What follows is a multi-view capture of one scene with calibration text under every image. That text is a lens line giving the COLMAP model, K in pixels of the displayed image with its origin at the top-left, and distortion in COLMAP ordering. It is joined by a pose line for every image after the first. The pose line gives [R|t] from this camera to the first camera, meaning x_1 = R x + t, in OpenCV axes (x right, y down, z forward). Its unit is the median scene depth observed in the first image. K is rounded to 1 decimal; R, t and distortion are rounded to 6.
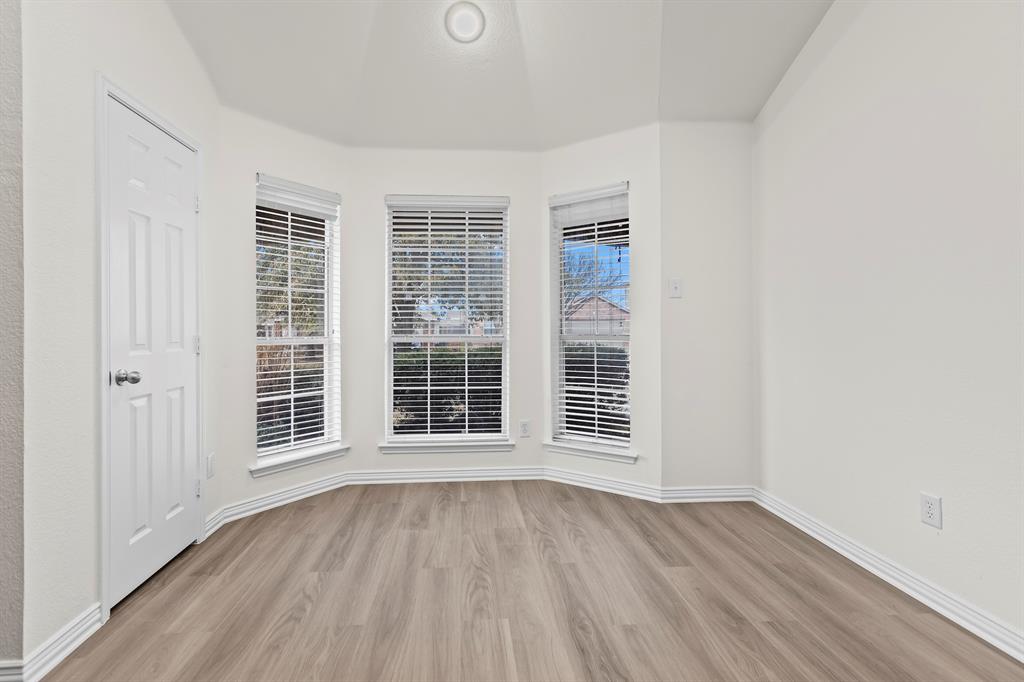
lens RADIAL K [[465.3, 0, 508.8], [0, 465.3, 336.9], [0, 0, 1]] dist [0.002245, -0.000297]
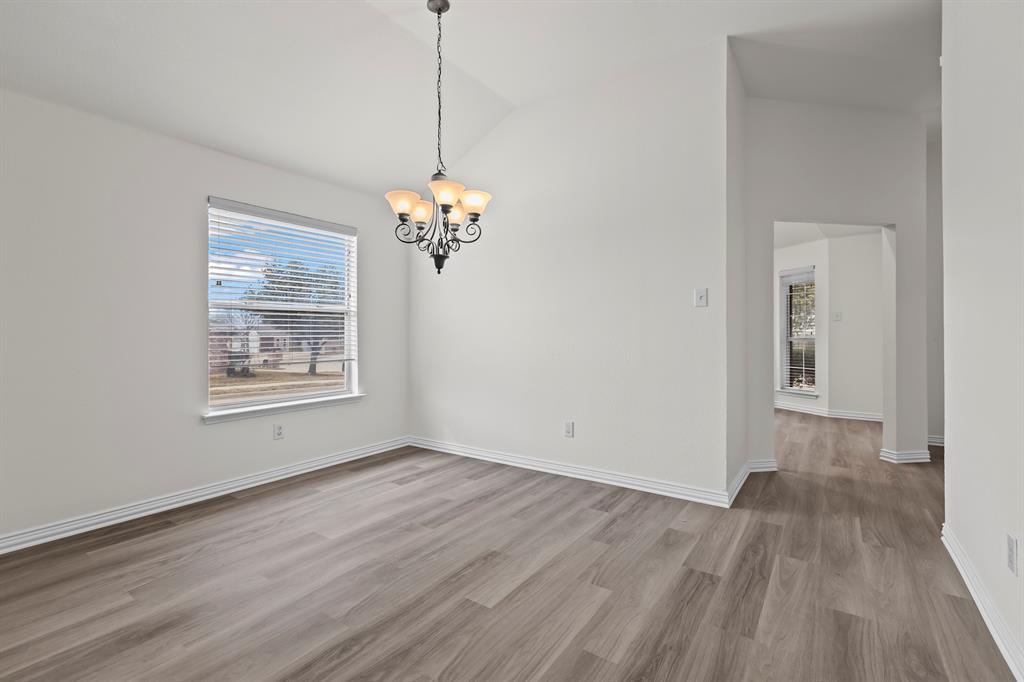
lens RADIAL K [[465.3, 0, 512.1], [0, 465.3, 339.2], [0, 0, 1]] dist [0.002245, -0.000297]
pose [[0.757145, 0.000093, -0.653247, 0.586086], [-0.001574, 0.999997, -0.001683, 0.007248], [0.653245, 0.002303, 0.757143, -1.457929]]
